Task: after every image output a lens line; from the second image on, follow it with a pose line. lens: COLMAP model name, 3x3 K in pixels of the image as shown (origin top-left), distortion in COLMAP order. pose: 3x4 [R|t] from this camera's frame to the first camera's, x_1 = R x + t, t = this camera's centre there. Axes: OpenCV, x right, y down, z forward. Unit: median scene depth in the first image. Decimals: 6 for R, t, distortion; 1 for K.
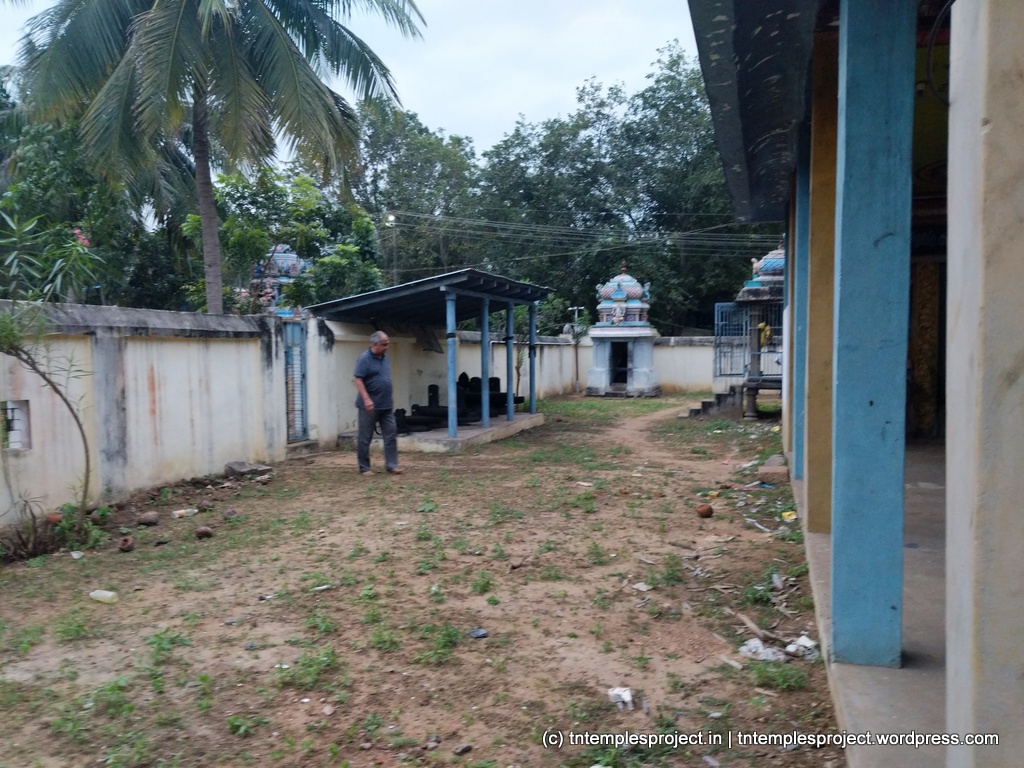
lens RADIAL K [[829.5, 0, 494.8], [0, 829.5, 402.8], [0, 0, 1]] dist [0.045212, -0.078118]
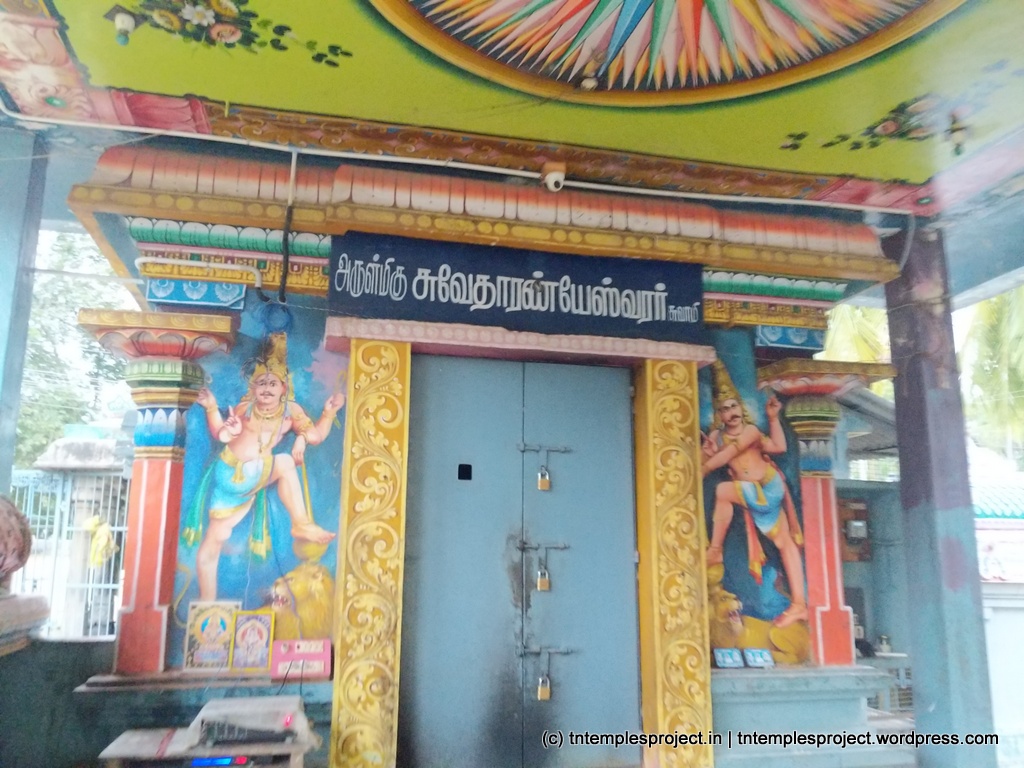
lens RADIAL K [[829.5, 0, 515.3], [0, 829.5, 384.4], [0, 0, 1]] dist [0.045212, -0.078118]
pose [[0.855597, 0.108365, 0.506172, 0.276275], [0.025348, 0.967898, -0.250061, -0.046125], [-0.517021, 0.226782, 0.825384, 0.485683]]
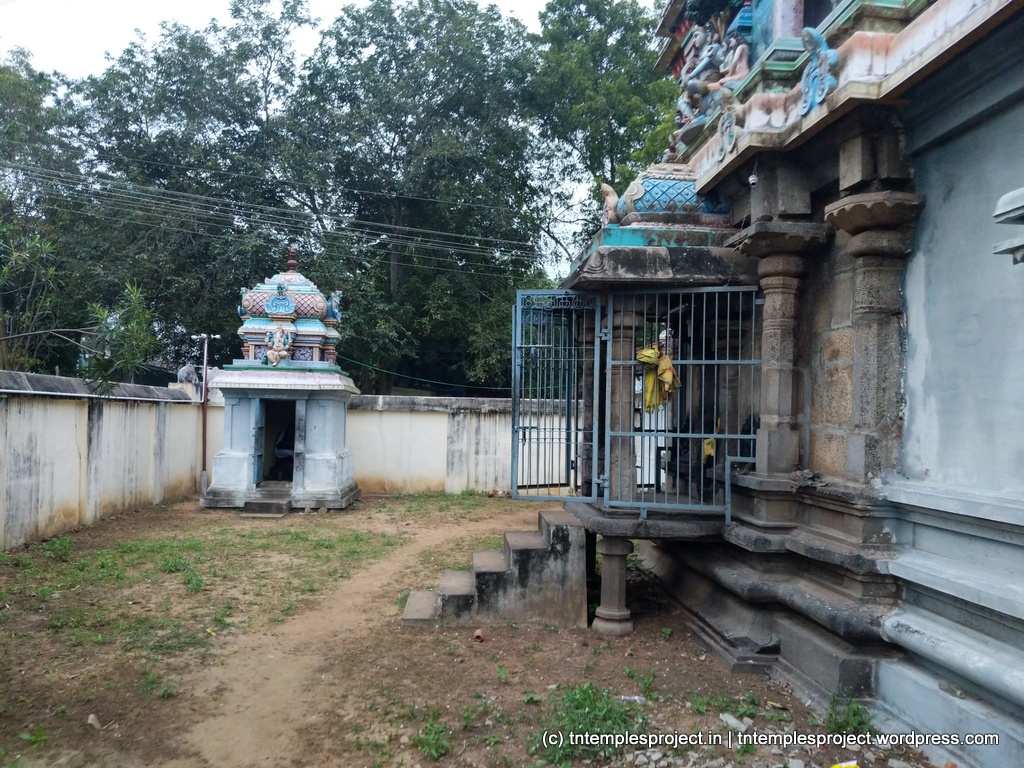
lens RADIAL K [[829.5, 0, 503.2], [0, 829.5, 386.2], [0, 0, 1]] dist [0.045212, -0.078118]
pose [[0.933178, 0.034071, 0.357797, 0.138944], [0.001425, 0.995138, -0.098477, -0.045521], [-0.359413, 0.092406, 0.928592, 0.694648]]
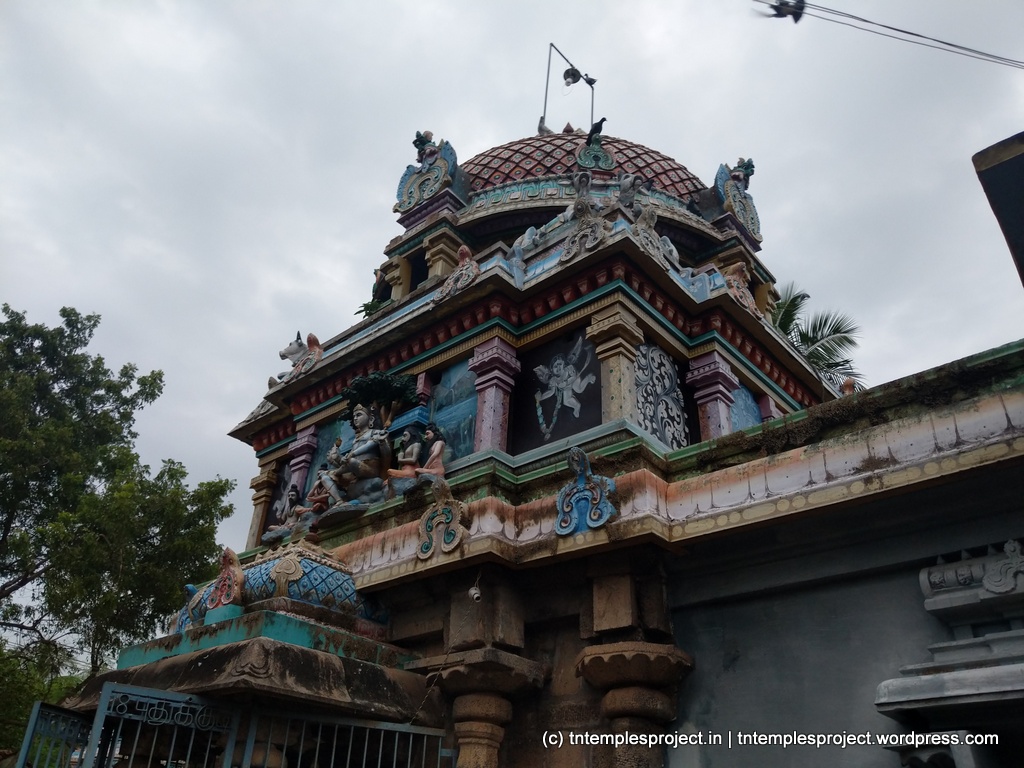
lens RADIAL K [[829.5, 0, 500.4], [0, 829.5, 388.4], [0, 0, 1]] dist [0.045212, -0.078118]
pose [[0.417374, 0.487852, 0.766681, 0.110355], [0.016694, 0.839421, -0.543226, -0.066602], [-0.908581, 0.239528, 0.342208, 0.835088]]
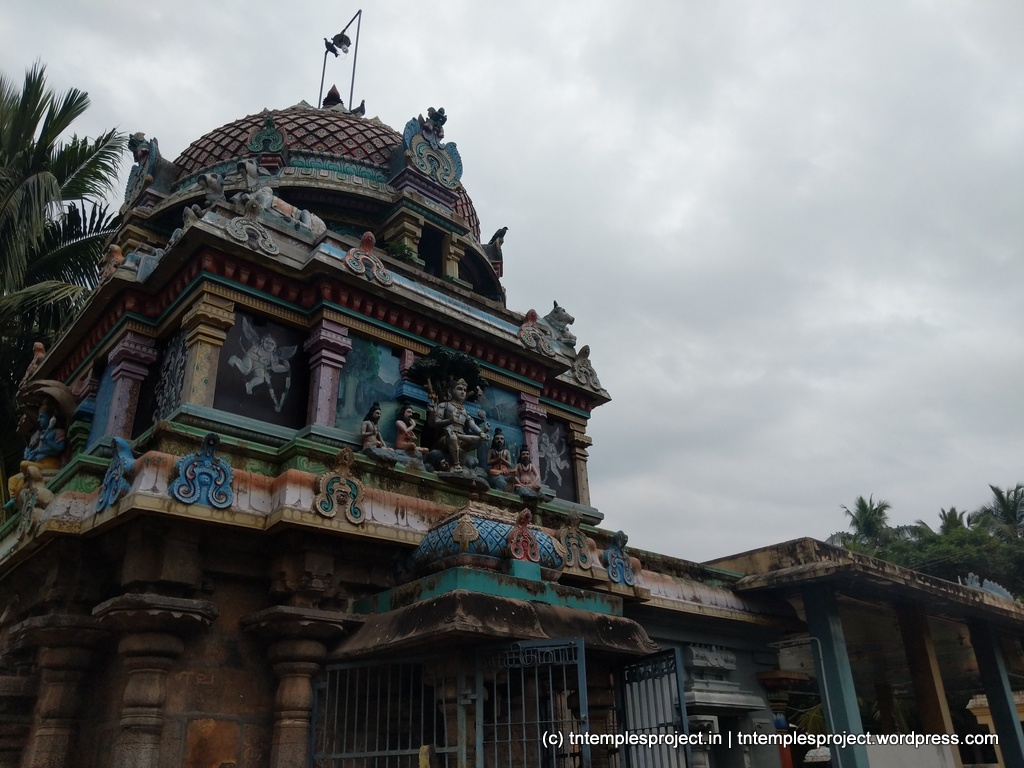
lens RADIAL K [[829.5, 0, 498.2], [0, 829.5, 409.3], [0, 0, 1]] dist [0.045212, -0.078118]
pose [[-0.857691, 0.239218, 0.455126, 0.171654], [0.067728, 0.930027, -0.361196, -0.099034], [-0.509684, -0.278970, -0.813878, 1.314705]]
